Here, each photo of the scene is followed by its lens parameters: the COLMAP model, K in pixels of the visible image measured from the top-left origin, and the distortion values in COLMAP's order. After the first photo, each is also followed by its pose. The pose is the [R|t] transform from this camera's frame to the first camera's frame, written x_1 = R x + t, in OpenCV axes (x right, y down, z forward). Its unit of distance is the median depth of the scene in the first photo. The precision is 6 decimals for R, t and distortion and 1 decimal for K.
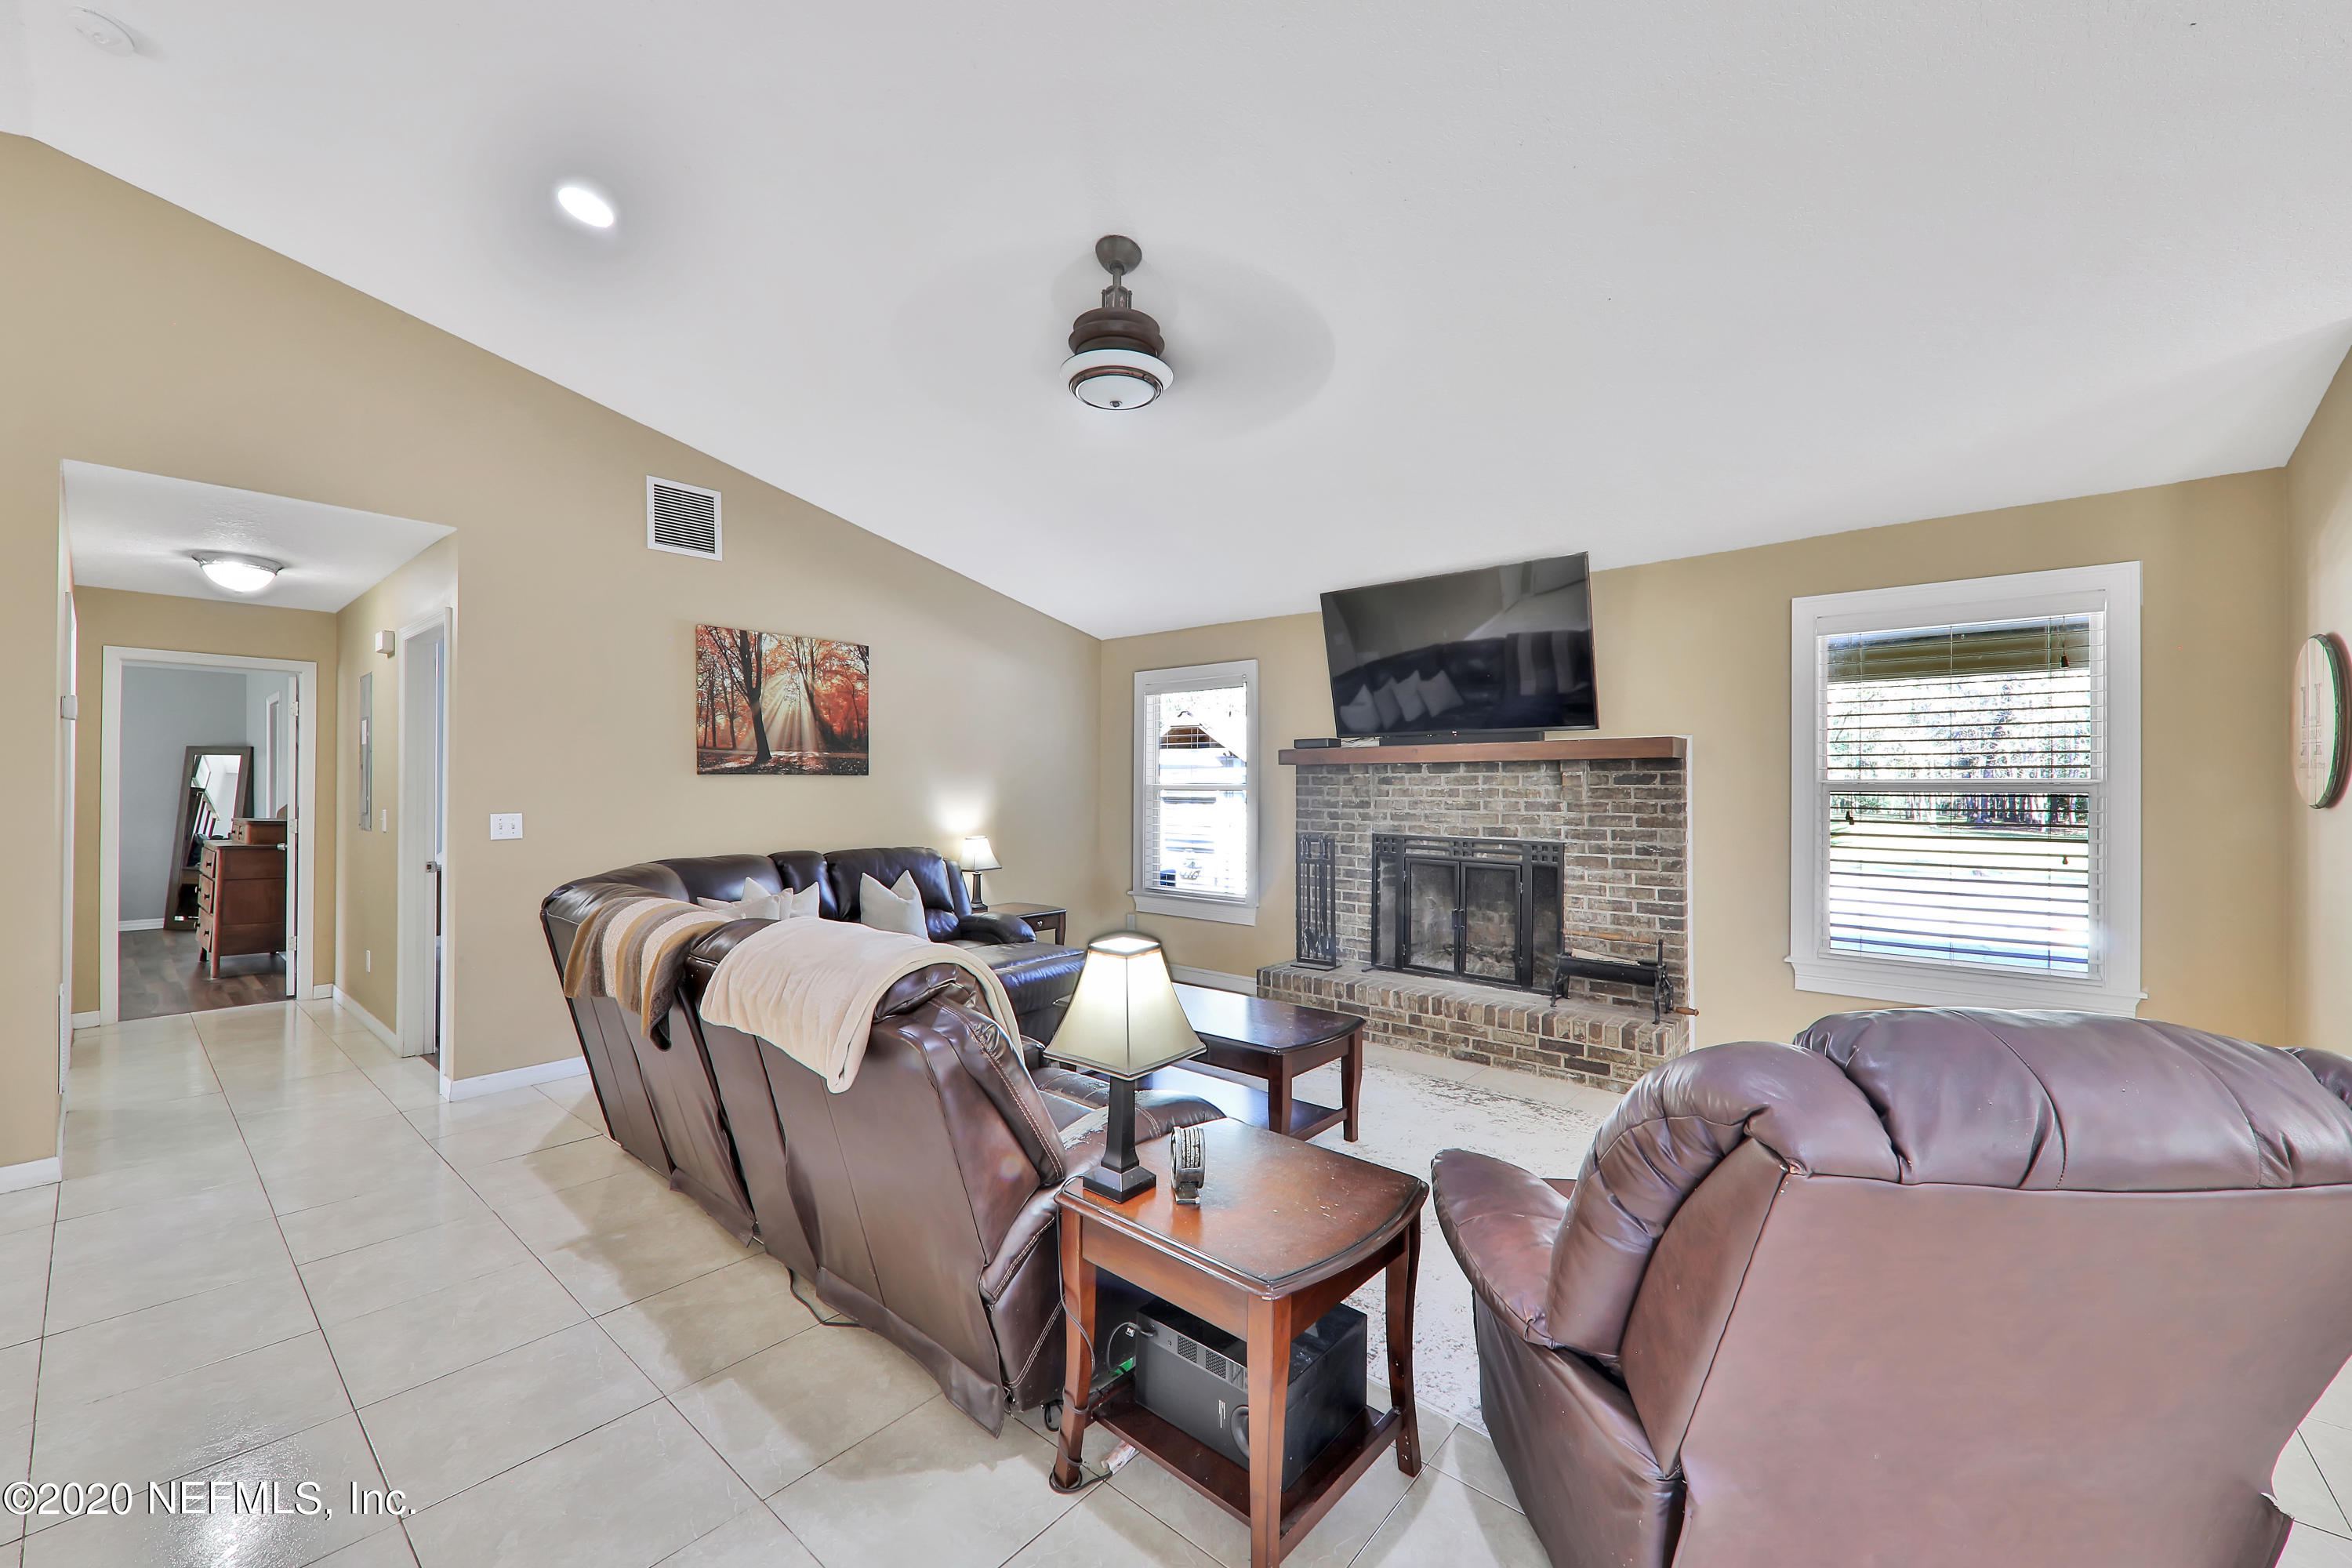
lens RADIAL K [[915.7, 0, 1162.8], [0, 915.7, 786.9], [0, 0, 1]] dist [-0.000741, 0.000123]
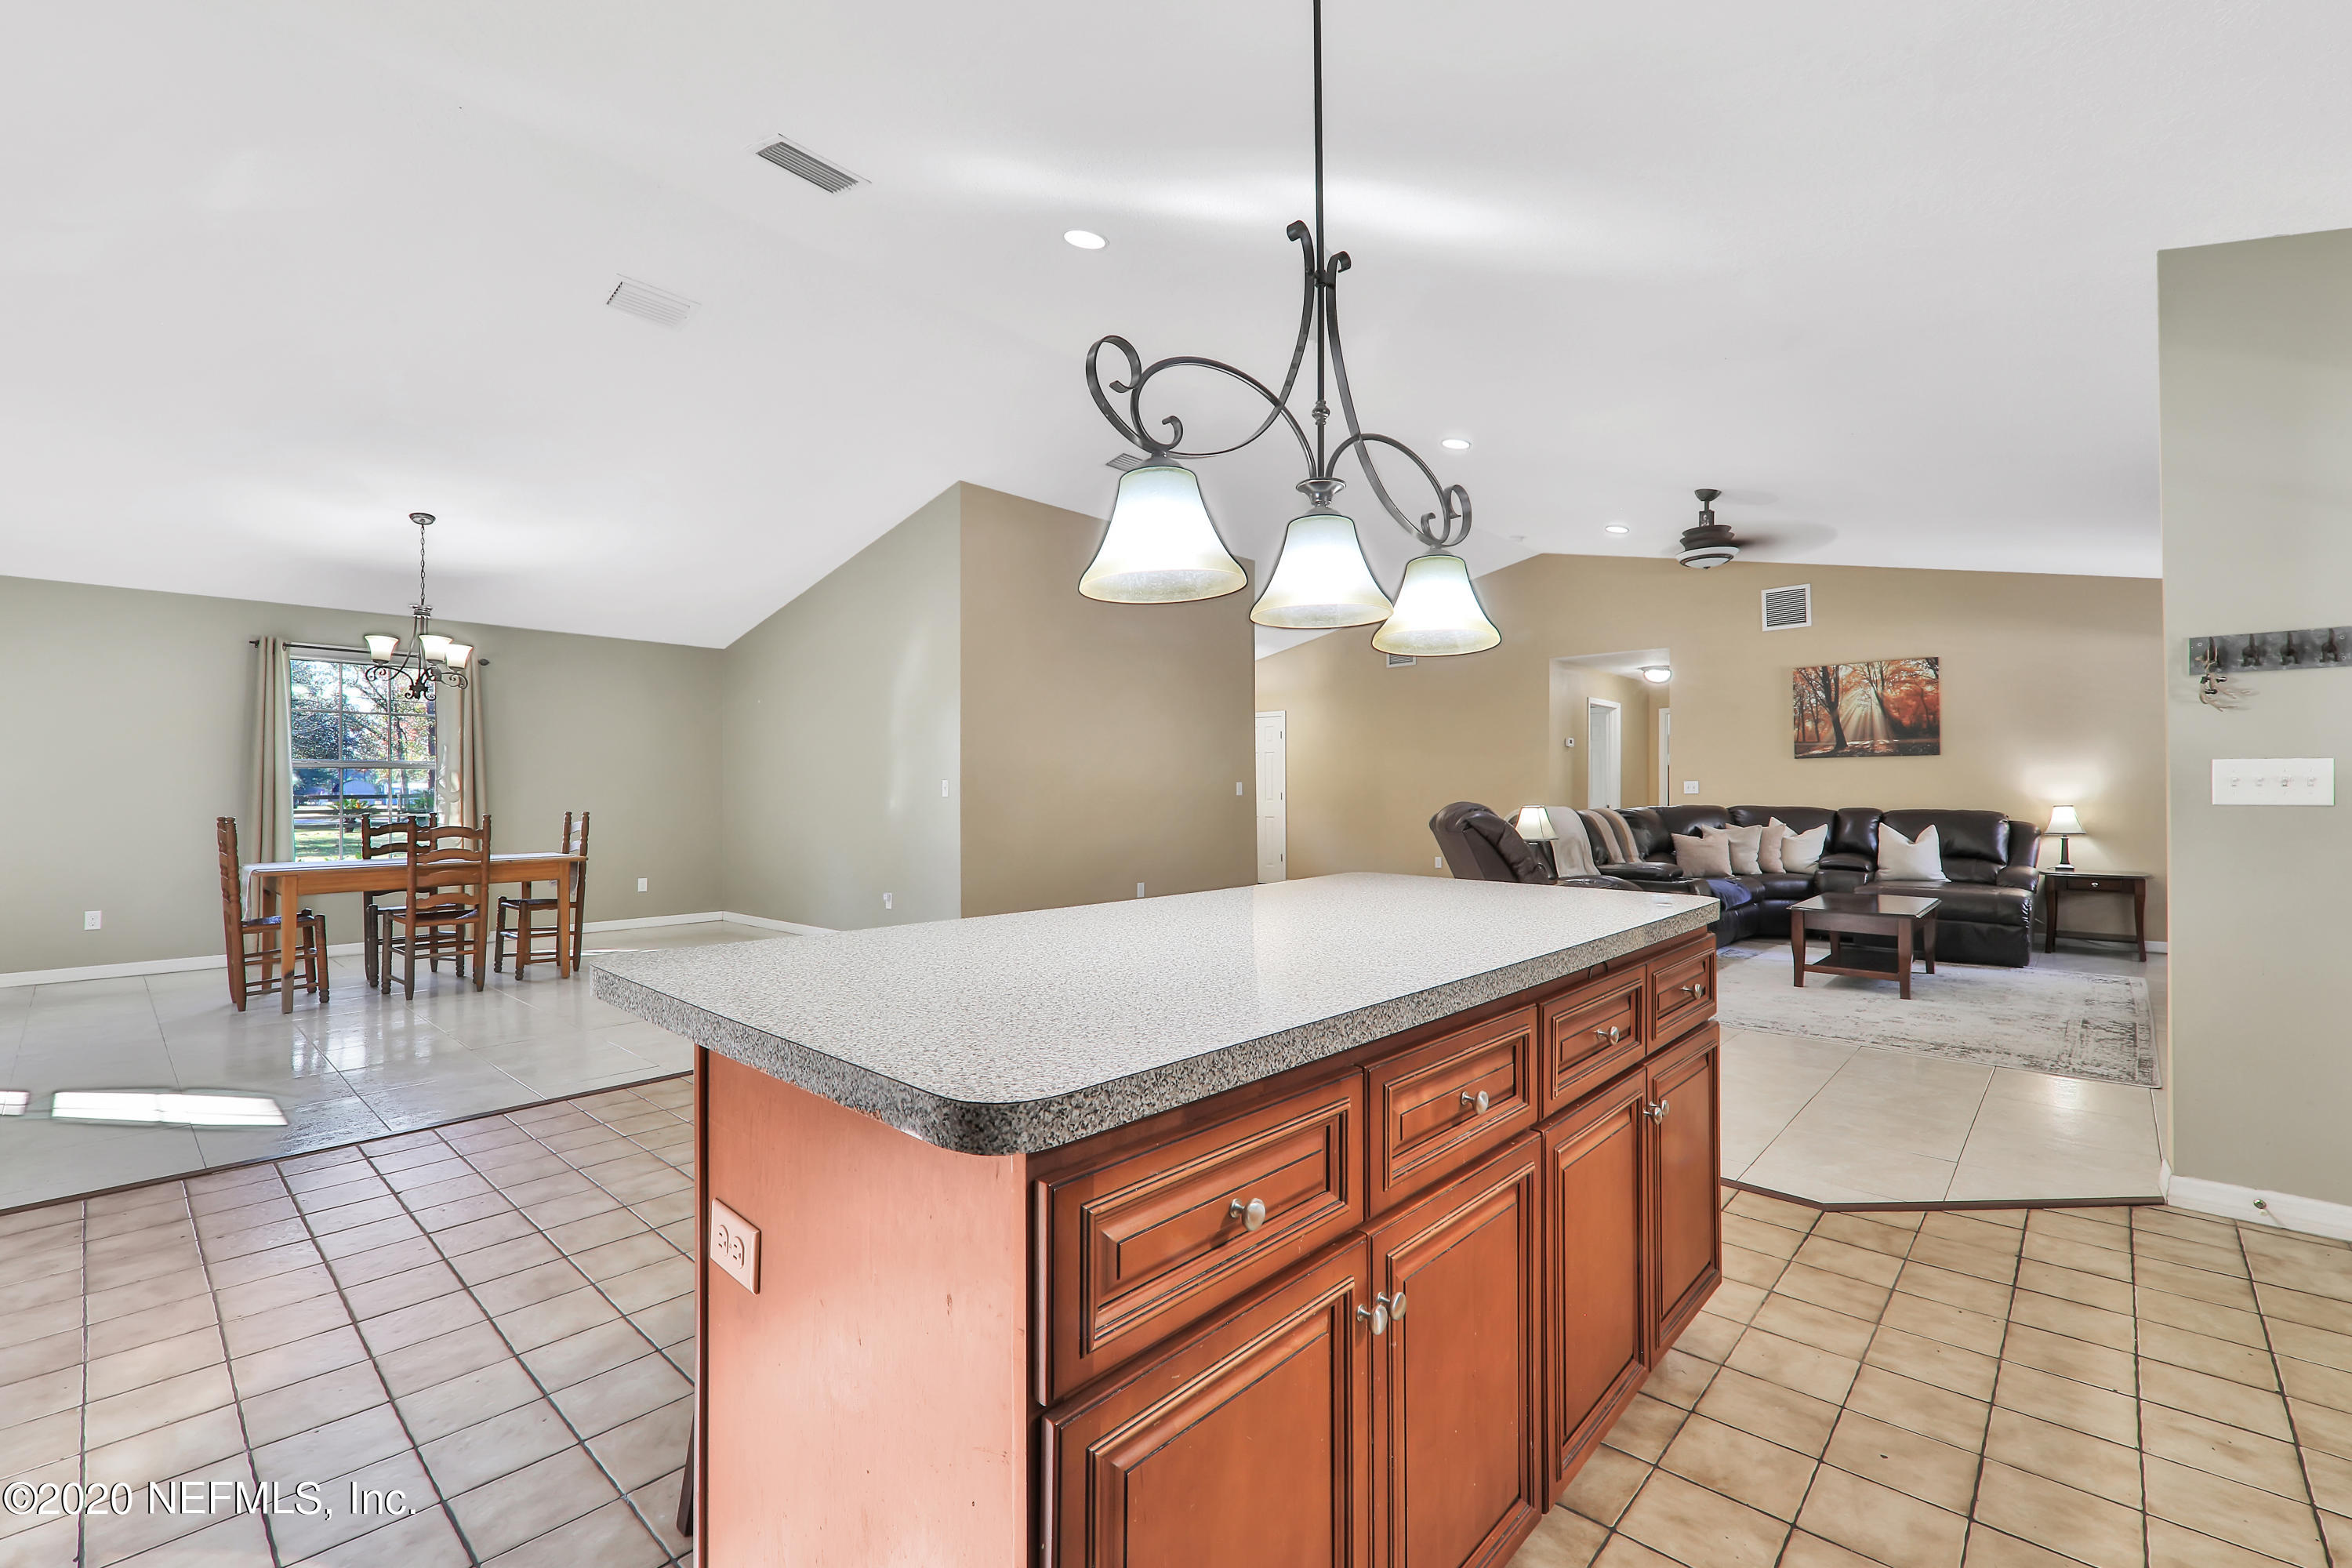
lens RADIAL K [[978.6, 0, 1170.8], [0, 978.6, 787.9], [0, 0, 1]] dist [0.008316, 0.000229]
pose [[-0.035172, -0.004432, -0.999371, 1.263406], [0.002961, 0.999985, -0.004539, 0.042628], [0.999377, -0.003119, -0.035158, -0.066494]]
